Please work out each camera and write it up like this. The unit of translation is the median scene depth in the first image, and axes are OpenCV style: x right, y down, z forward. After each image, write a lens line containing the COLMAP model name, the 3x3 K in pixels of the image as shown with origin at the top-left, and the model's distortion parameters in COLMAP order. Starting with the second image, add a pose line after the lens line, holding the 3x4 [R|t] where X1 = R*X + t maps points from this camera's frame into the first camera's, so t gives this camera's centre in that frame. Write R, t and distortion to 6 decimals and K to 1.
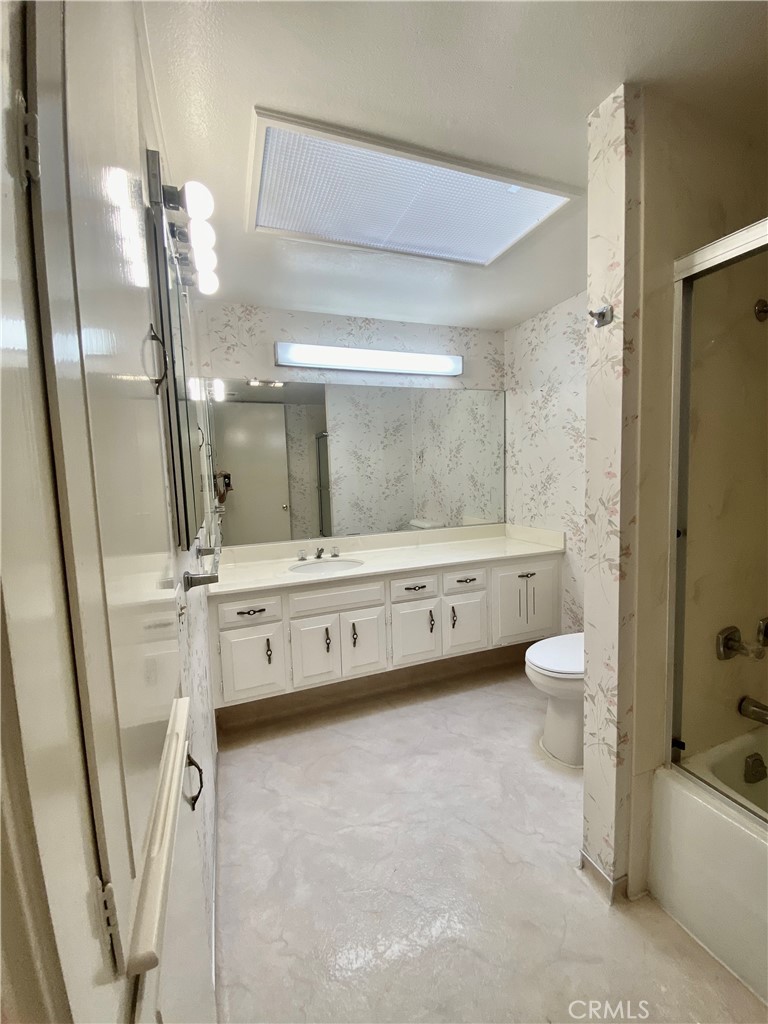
lens RADIAL K [[418.4, 0, 381.9], [0, 418.4, 507.4], [0, 0, 1]] dist [0.010489, -0.013243]
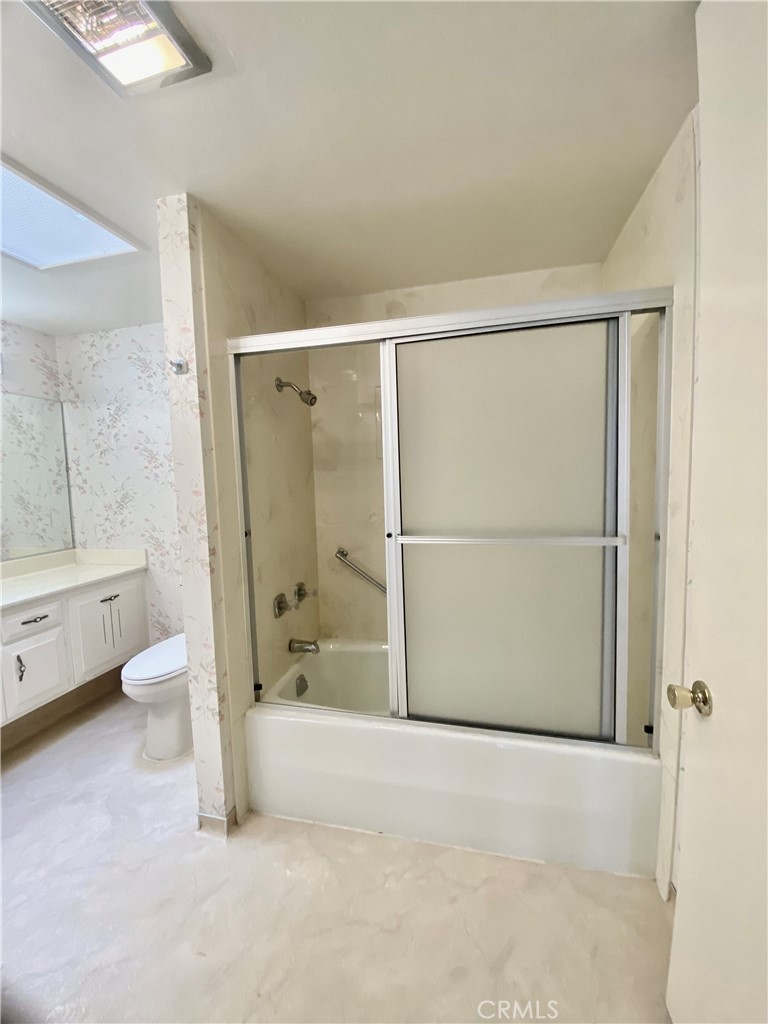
lens RADIAL K [[418.4, 0, 384.7], [0, 418.4, 507.2], [0, 0, 1]] dist [0.010489, -0.013243]
pose [[0.566446, -0.048947, 0.822644, -0.103448], [0.083496, 0.996506, 0.001799, 0.005622], [-0.819858, 0.067669, 0.568554, -0.106325]]
